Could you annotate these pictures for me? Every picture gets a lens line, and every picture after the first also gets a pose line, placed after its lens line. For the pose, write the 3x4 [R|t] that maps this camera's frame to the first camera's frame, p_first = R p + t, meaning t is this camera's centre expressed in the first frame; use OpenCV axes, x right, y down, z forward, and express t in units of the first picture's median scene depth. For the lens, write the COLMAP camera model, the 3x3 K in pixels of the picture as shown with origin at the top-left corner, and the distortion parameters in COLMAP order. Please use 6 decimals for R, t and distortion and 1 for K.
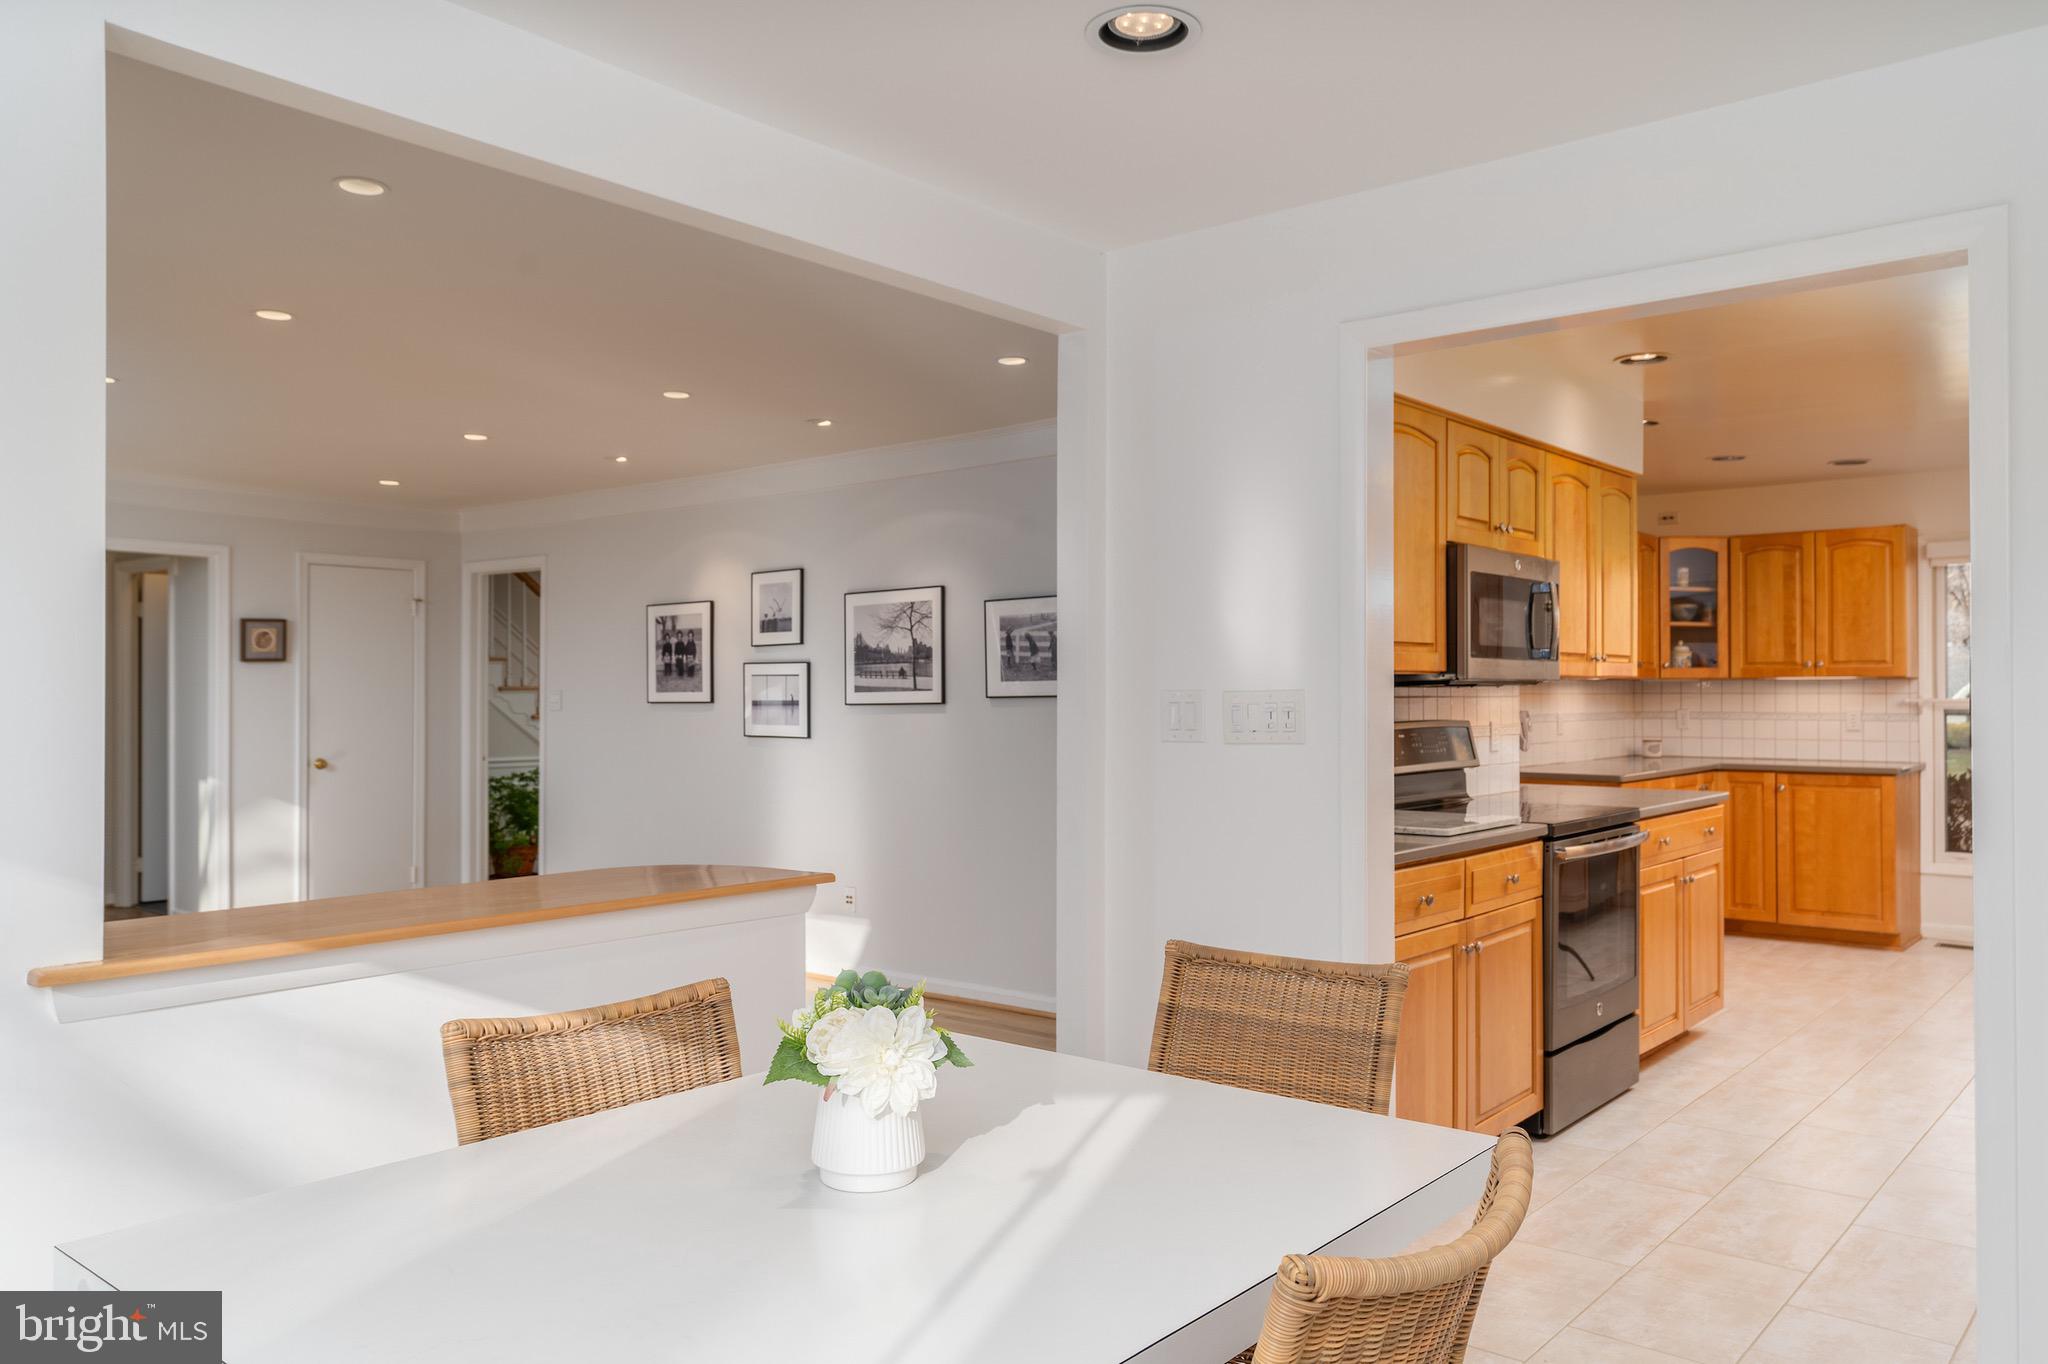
lens RADIAL K [[1491.0, 0, 1027.7], [0, 1491.0, 686.5], [0, 0, 1]] dist [0.005779, 0.001116]
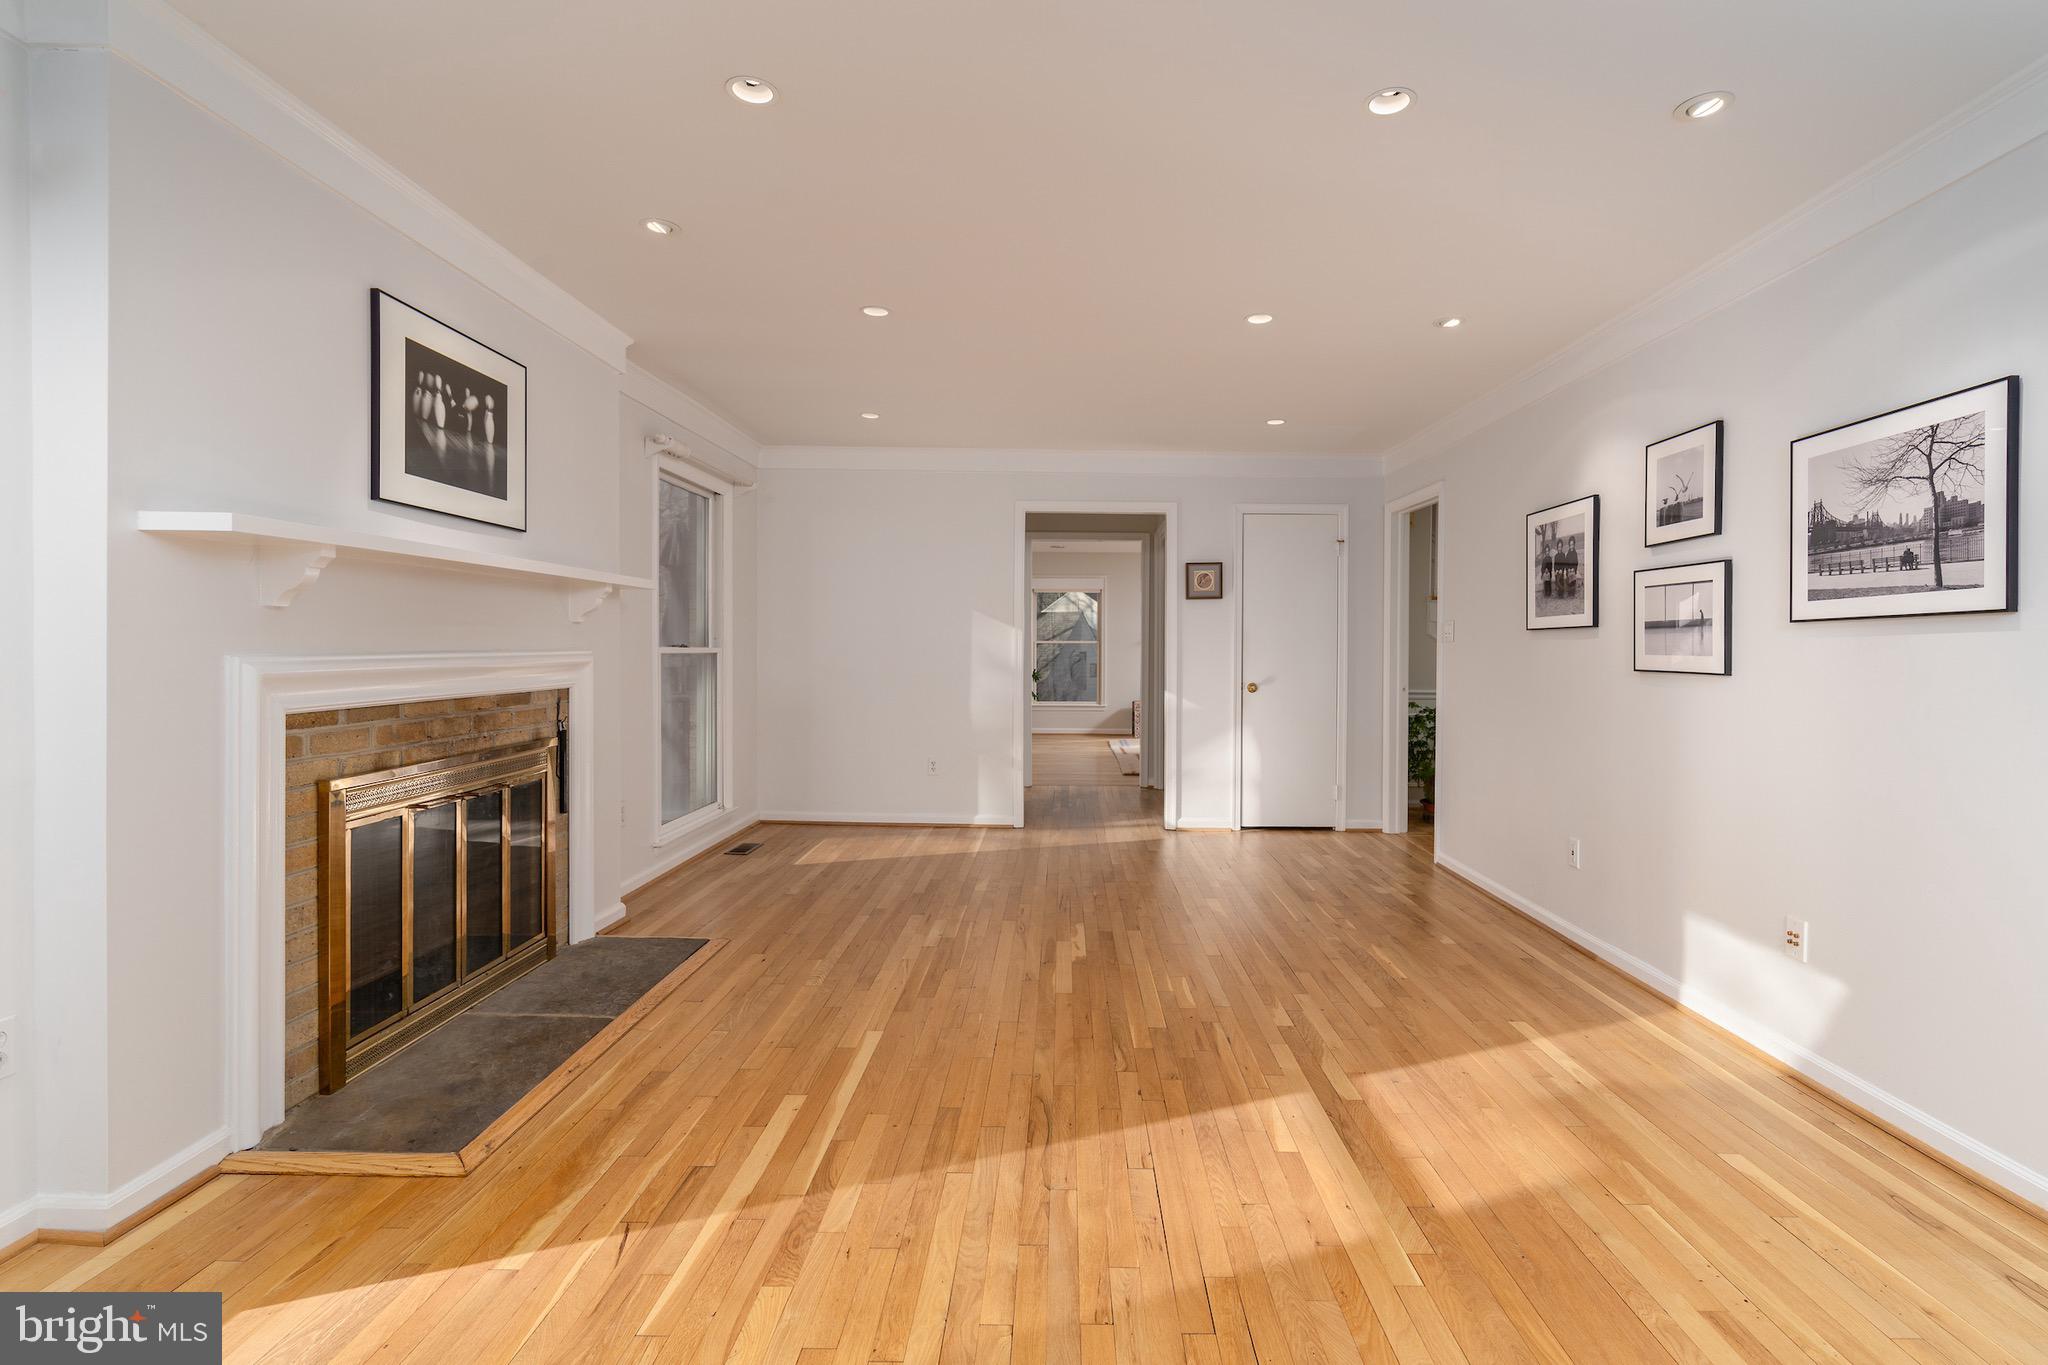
lens RADIAL K [[950.7, 0, 1042.0], [0, 950.7, 645.9], [0, 0, 1]] dist [-0.005206, 0.002627]
pose [[0.639278, 0.005282, -0.768957, -0.017751], [-0.002927, 0.999986, 0.004435, 0.019903], [0.768970, -0.000584, 0.639285, 0.481765]]
